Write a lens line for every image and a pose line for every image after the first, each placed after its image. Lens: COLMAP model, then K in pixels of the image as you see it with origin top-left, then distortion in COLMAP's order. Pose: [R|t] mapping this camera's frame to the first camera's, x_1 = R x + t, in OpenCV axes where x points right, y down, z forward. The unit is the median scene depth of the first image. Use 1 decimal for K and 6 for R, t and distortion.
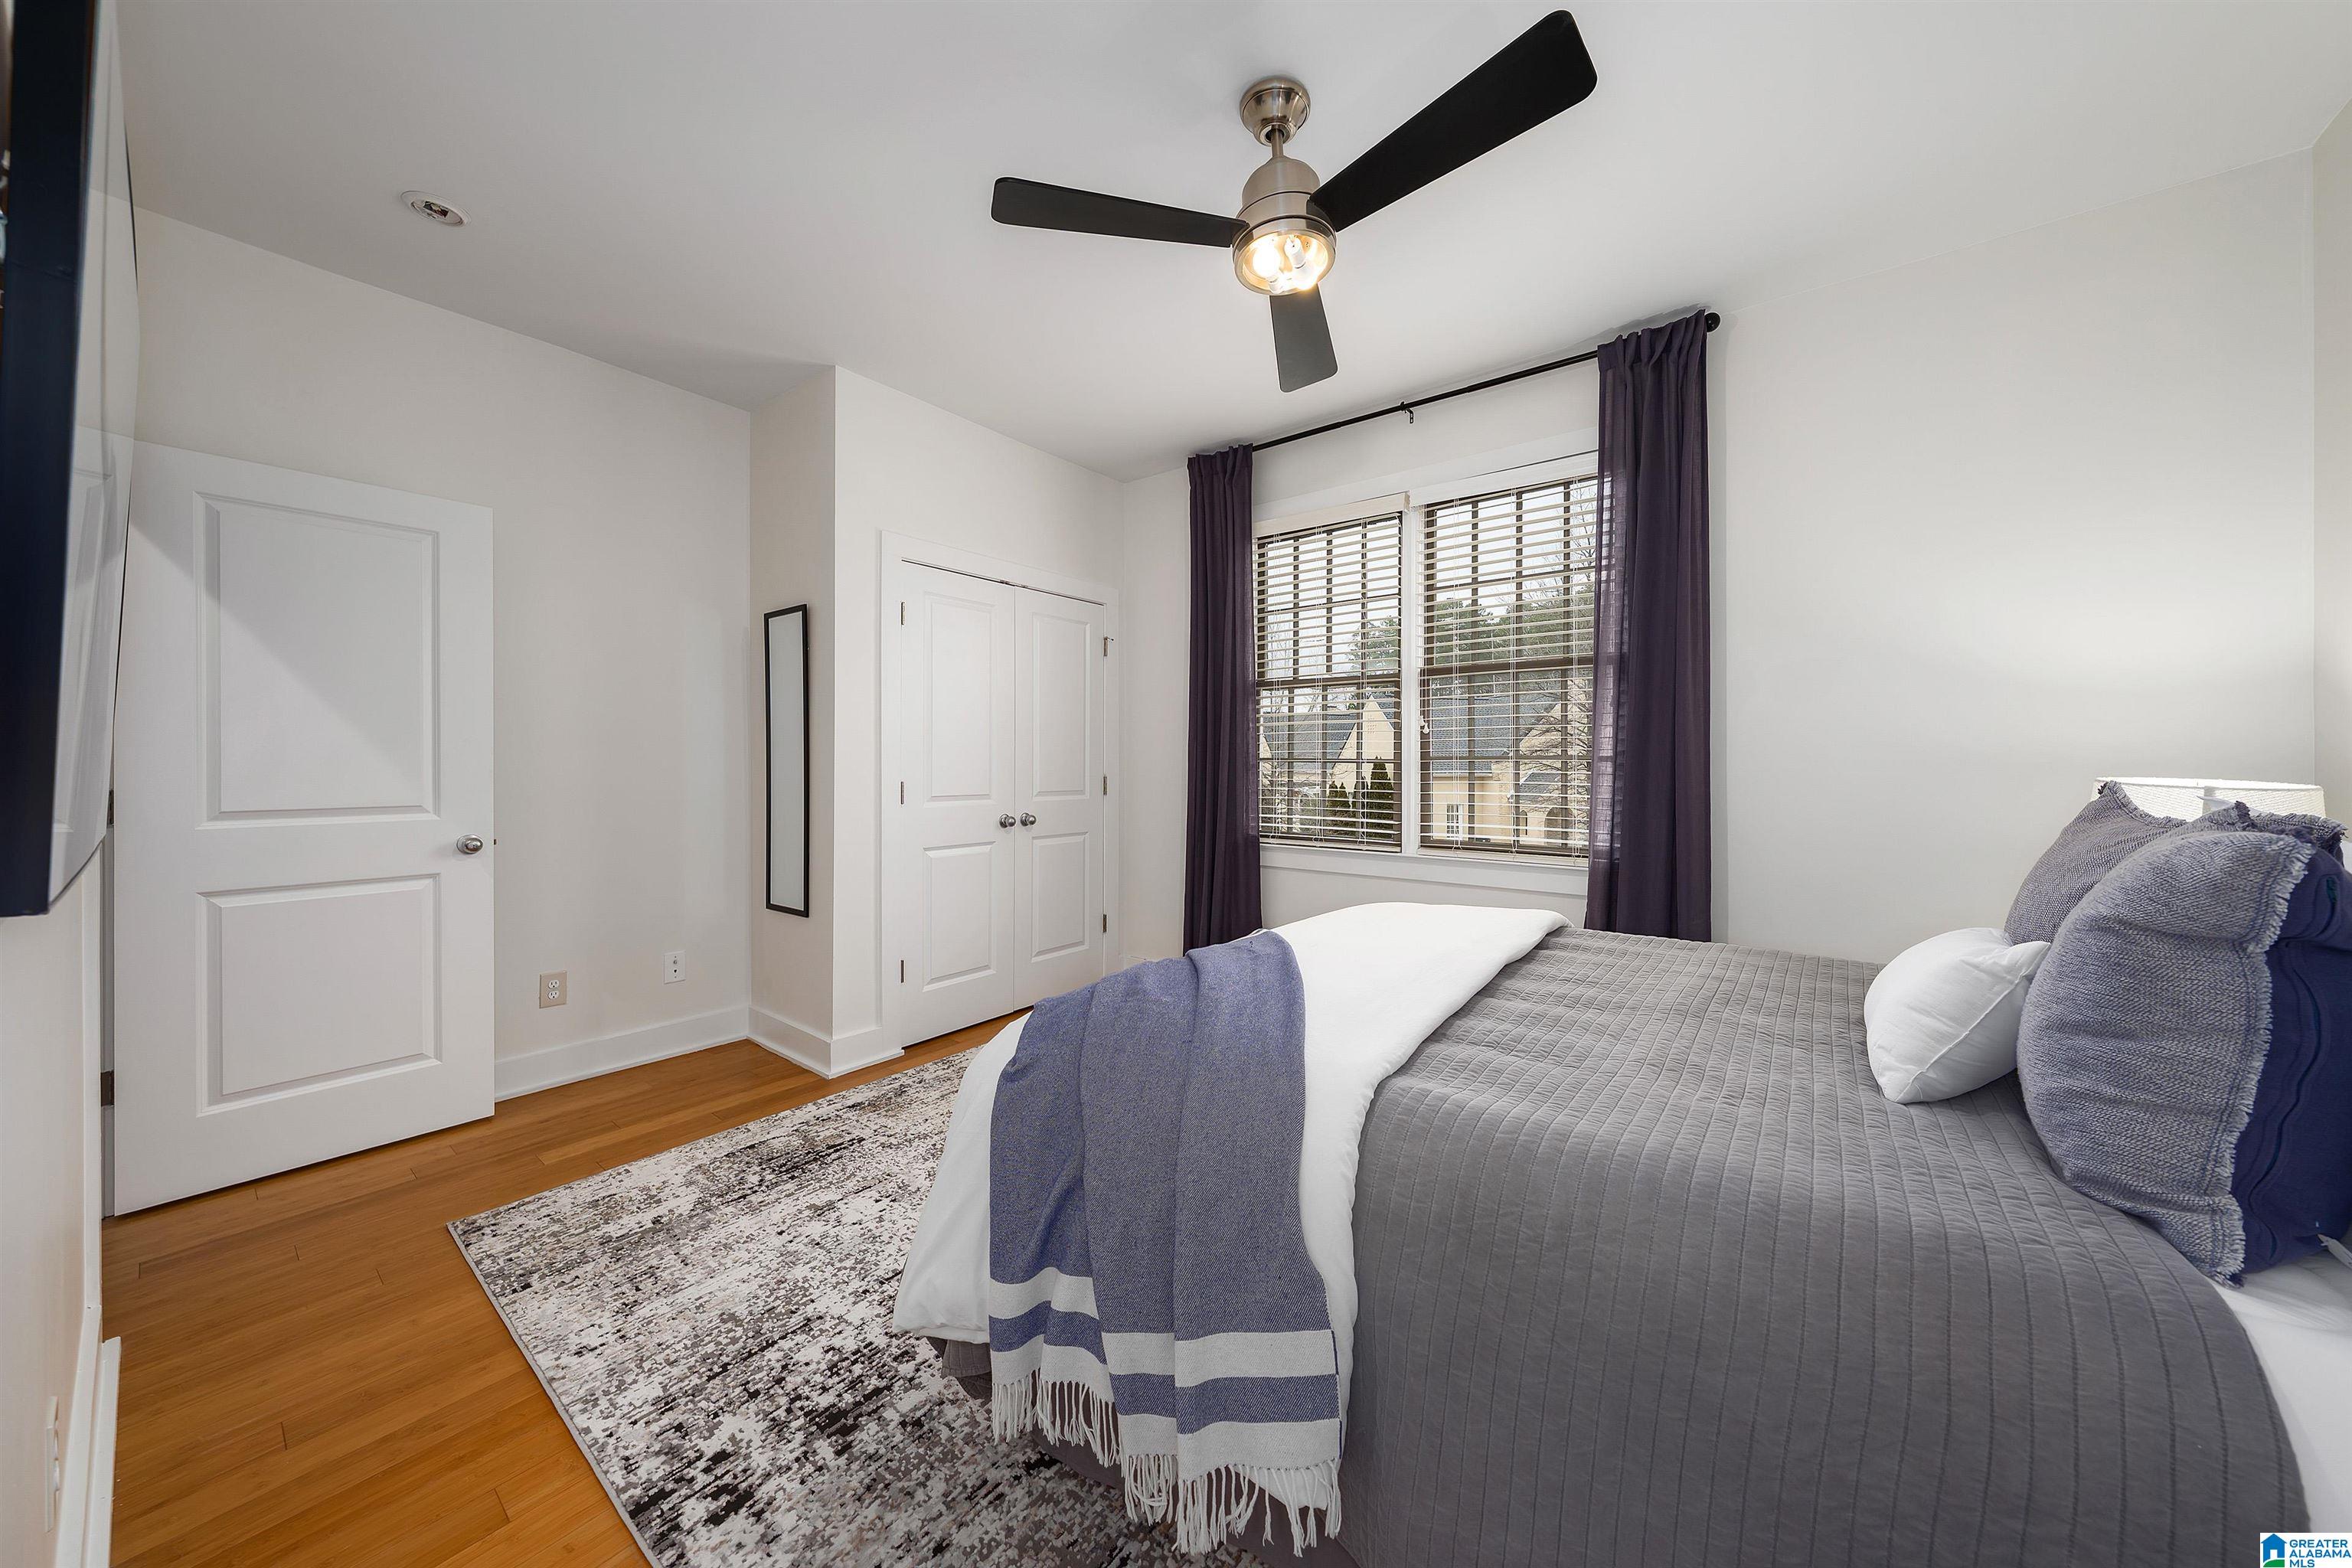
lens RADIAL K [[799.2, 0, 1182.7], [0, 799.2, 762.4], [0, 0, 1]] dist [-0.000507, 0.000009]
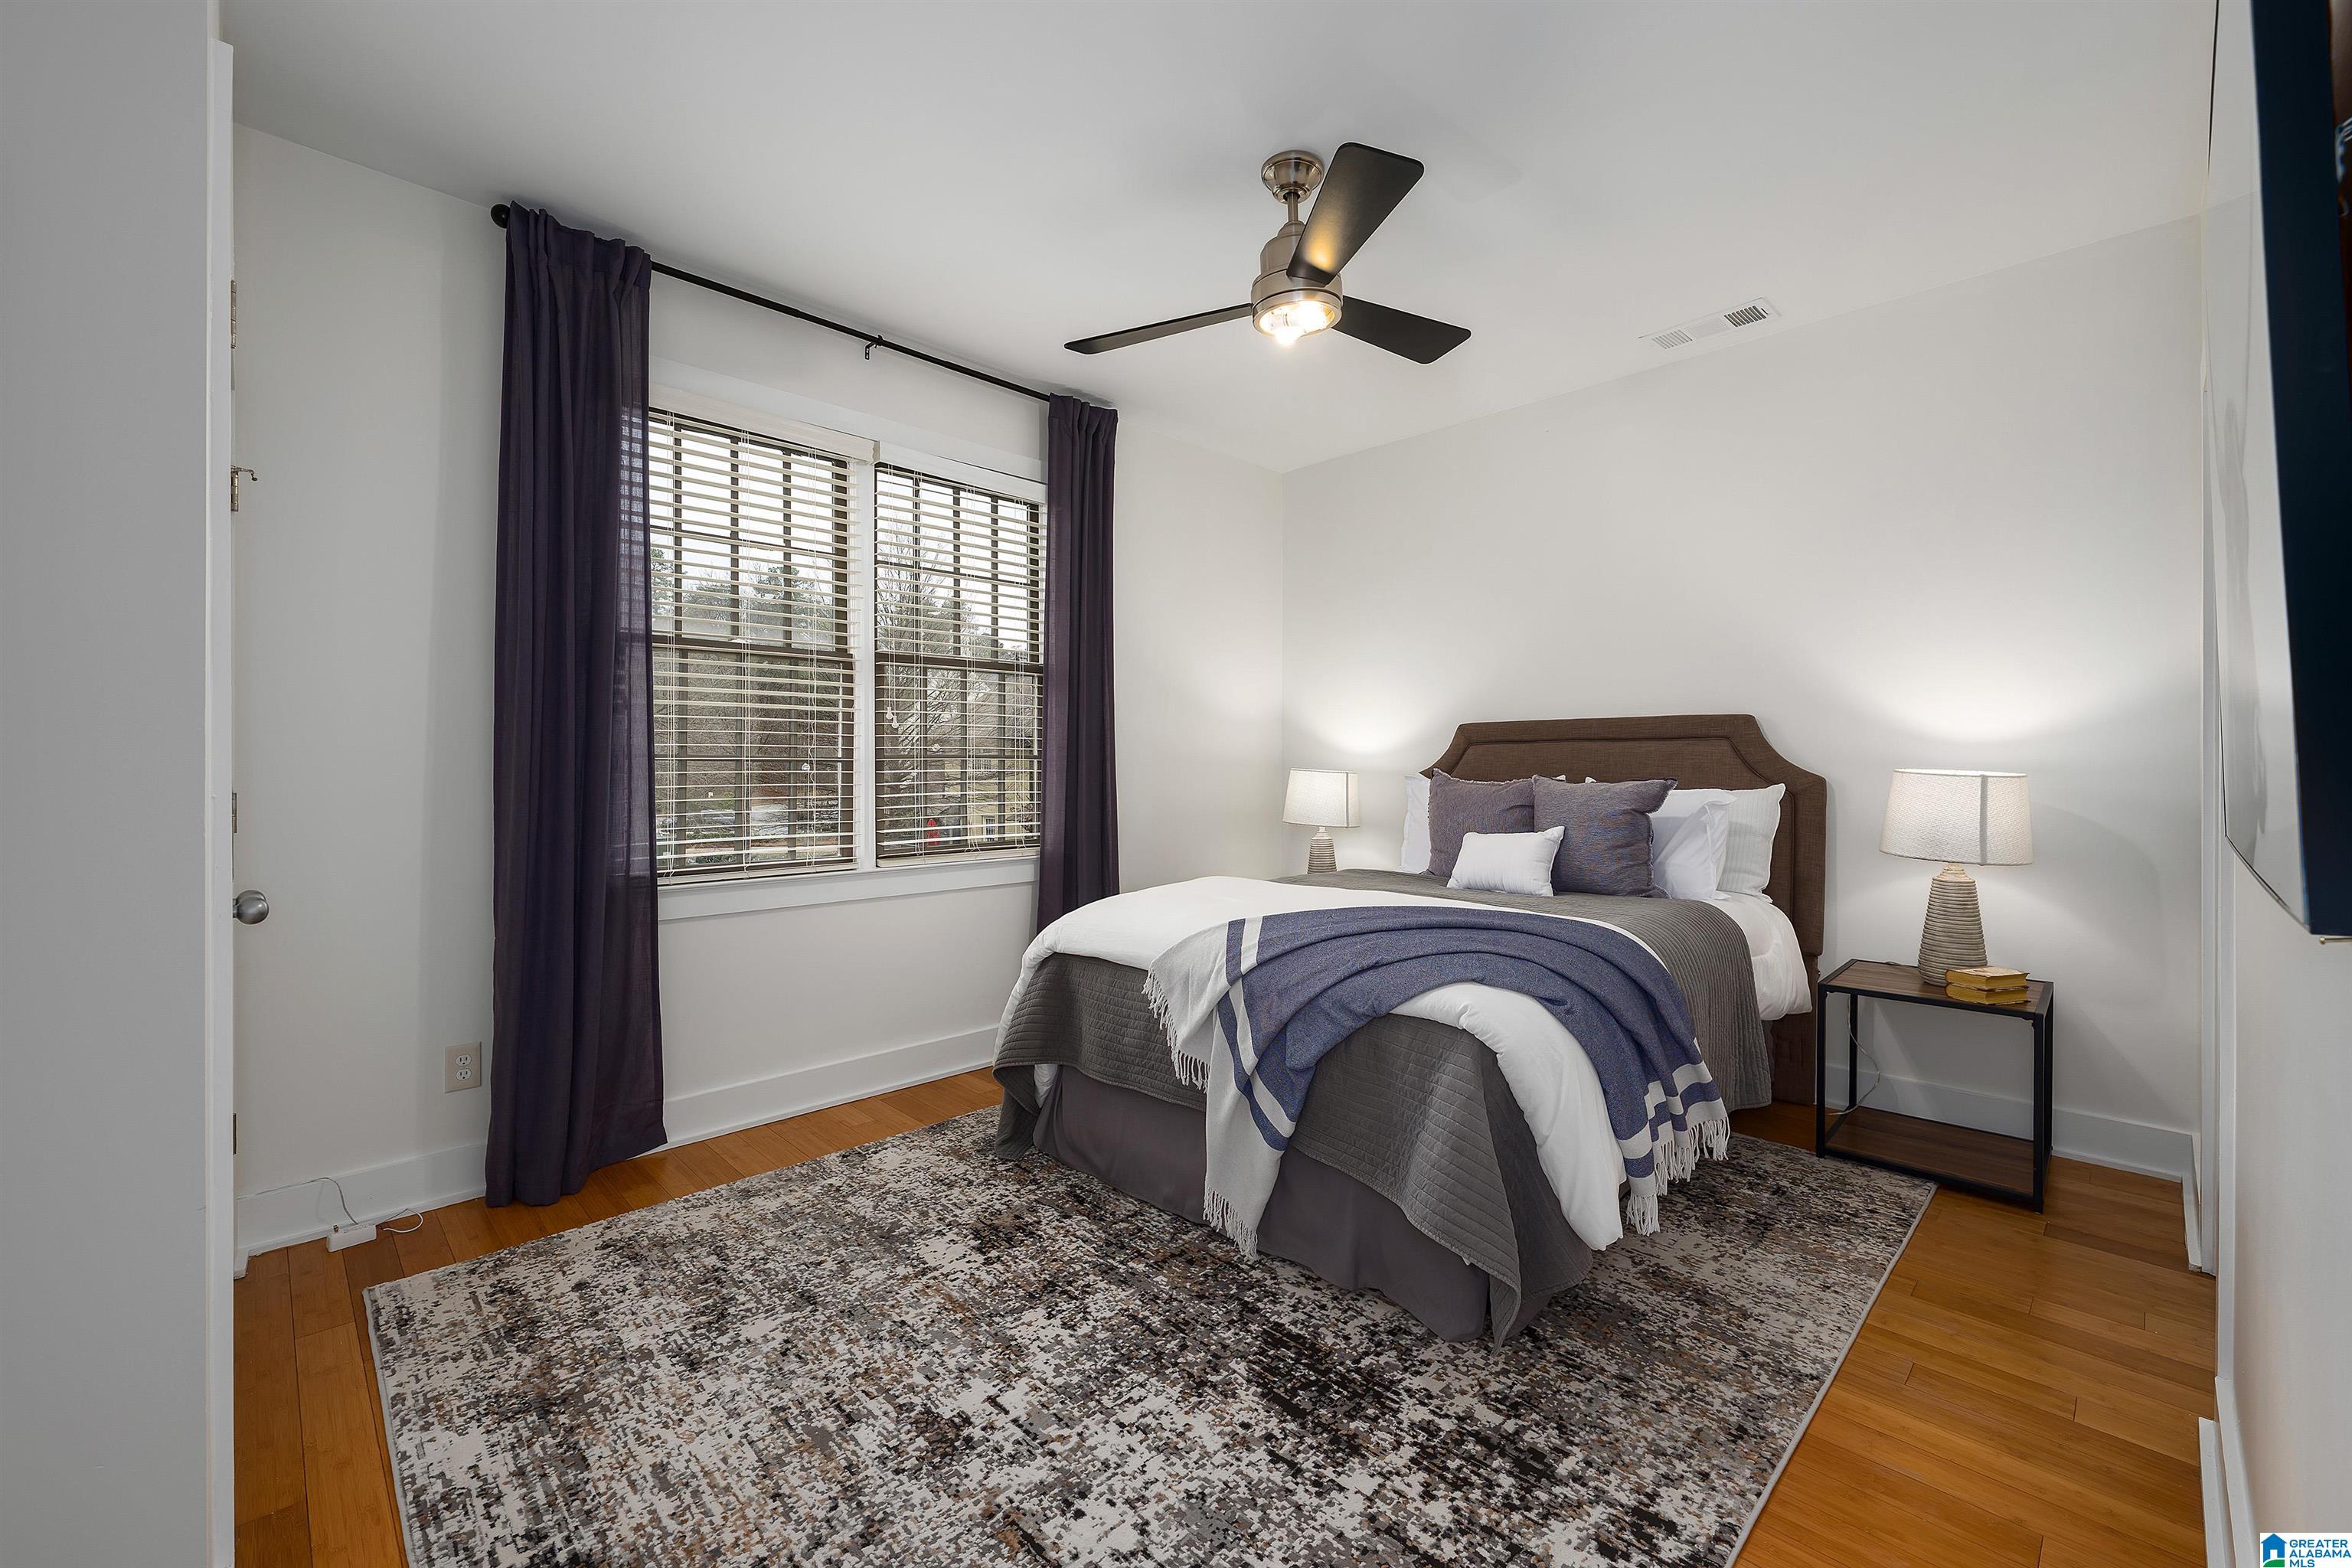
lens RADIAL K [[959.0, 0, 1180.7], [0, 959.0, 769.1], [0, 0, 1]] dist [0.000800, 0.000072]
pose [[0.133916, -0.006976, 0.990968, -0.833778], [-0.001733, 0.999972, 0.007273, 0.001000], [-0.990991, -0.002691, 0.133900, 0.656476]]
